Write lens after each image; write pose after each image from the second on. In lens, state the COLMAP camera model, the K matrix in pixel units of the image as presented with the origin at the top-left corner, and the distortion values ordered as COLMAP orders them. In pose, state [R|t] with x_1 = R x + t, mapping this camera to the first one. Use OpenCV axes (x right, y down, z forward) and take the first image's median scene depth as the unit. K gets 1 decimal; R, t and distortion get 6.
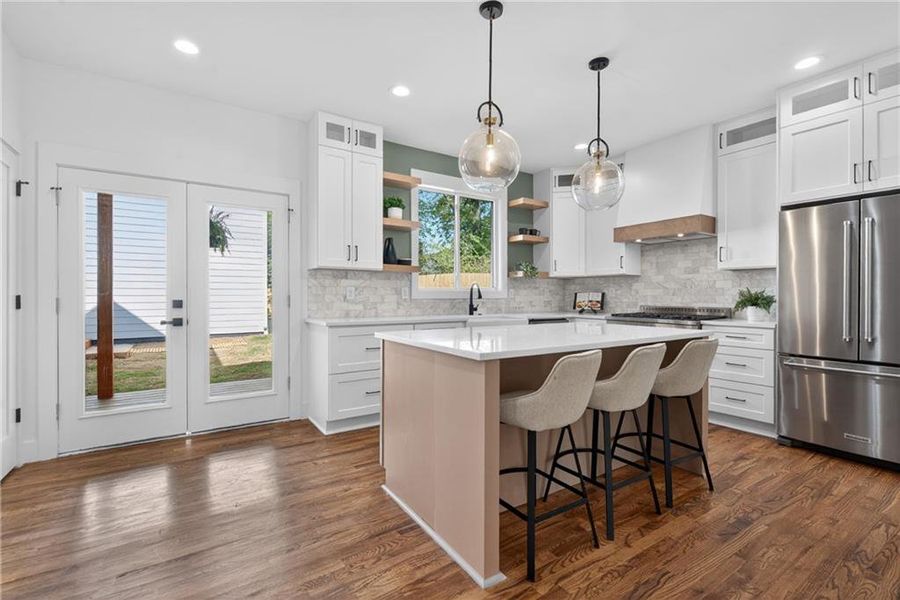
lens RADIAL K [[406.3, 0, 448.1], [0, 406.3, 297.3], [0, 0, 1]] dist [0.000526, -0.001851]
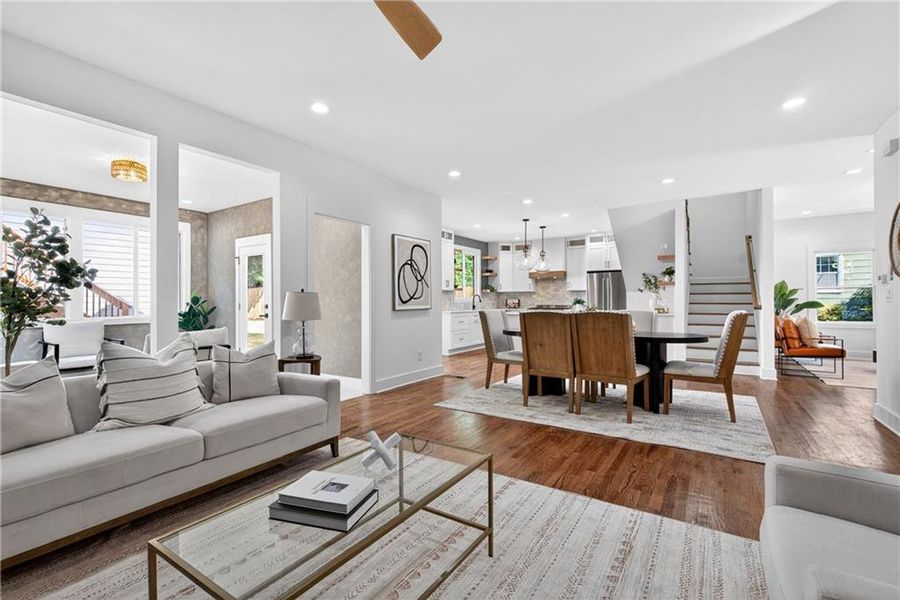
lens RADIAL K [[406.3, 0, 440.6], [0, 406.3, 297.4], [0, 0, 1]] dist [0.000526, -0.001851]
pose [[0.922732, -0.000532, 0.385442, -1.093921], [0.005123, 0.999928, -0.010885, 0.000130], [-0.385408, 0.012019, 0.922668, -1.110075]]
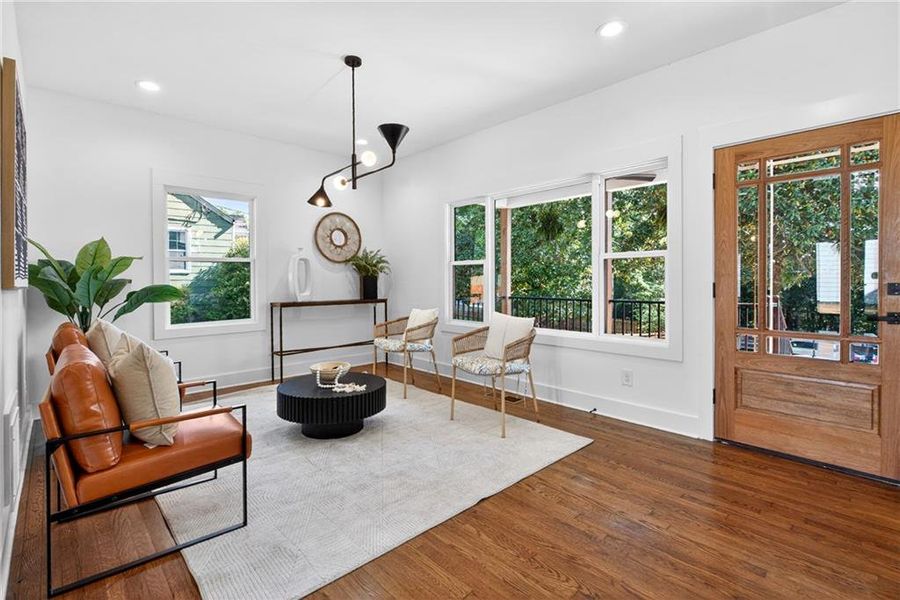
lens RADIAL K [[406.3, 0, 444.7], [0, 406.3, 285.3], [0, 0, 1]] dist [0.000526, -0.001851]
pose [[-0.177234, -0.012406, 0.984090, 0.243991], [0.003857, 0.999904, 0.013300, -0.003306], [-0.984161, 0.006153, -0.177170, -0.487421]]
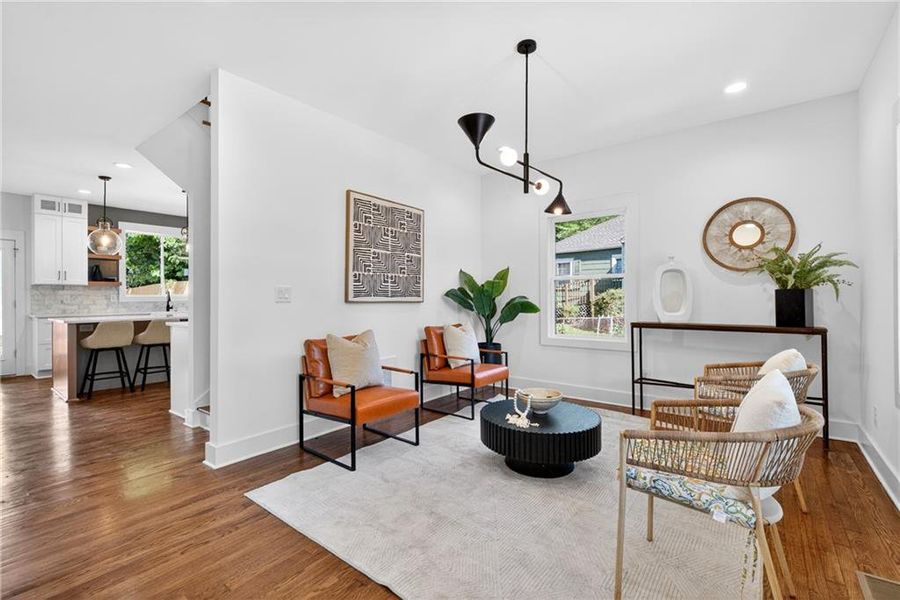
lens RADIAL K [[406.3, 0, 448.9], [0, 406.3, 297.0], [0, 0, 1]] dist [0.000526, -0.001851]
pose [[0.947043, -0.004656, 0.321074, 0.683150], [0.005908, 0.999978, -0.002924, -0.003584], [-0.321054, 0.004666, 0.947050, -1.029878]]
